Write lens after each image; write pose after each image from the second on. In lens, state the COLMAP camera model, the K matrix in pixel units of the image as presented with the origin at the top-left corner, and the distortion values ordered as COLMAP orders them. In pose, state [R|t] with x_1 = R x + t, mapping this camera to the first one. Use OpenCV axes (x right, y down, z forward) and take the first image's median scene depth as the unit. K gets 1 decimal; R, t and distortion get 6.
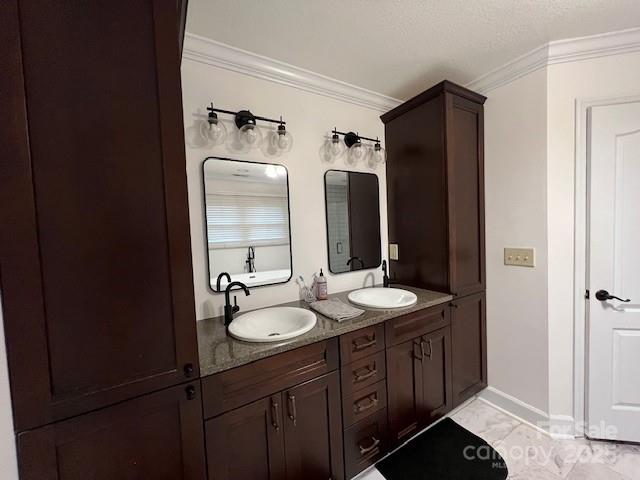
lens RADIAL K [[255.4, 0, 323.2], [0, 255.4, 239.8], [0, 0, 1]] dist [-0.002179, 0.000447]
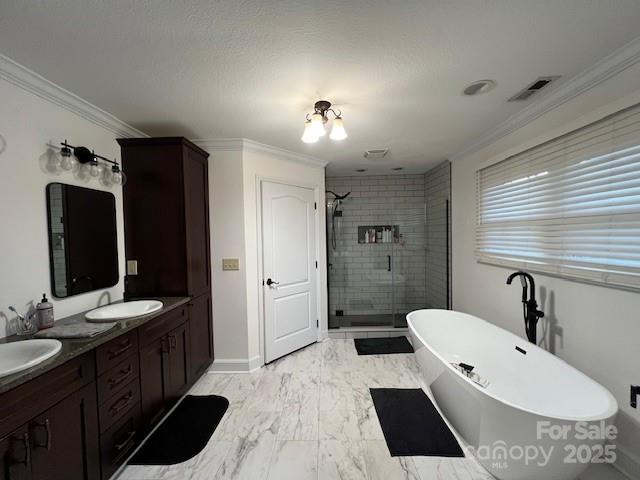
lens RADIAL K [[255.4, 0, 322.0], [0, 255.4, 242.4], [0, 0, 1]] dist [-0.002179, 0.000447]
pose [[0.529546, 0.005200, 0.848265, -0.246977], [0.032155, 0.999139, -0.026199, -0.008632], [-0.847671, 0.041149, 0.528924, -0.283180]]
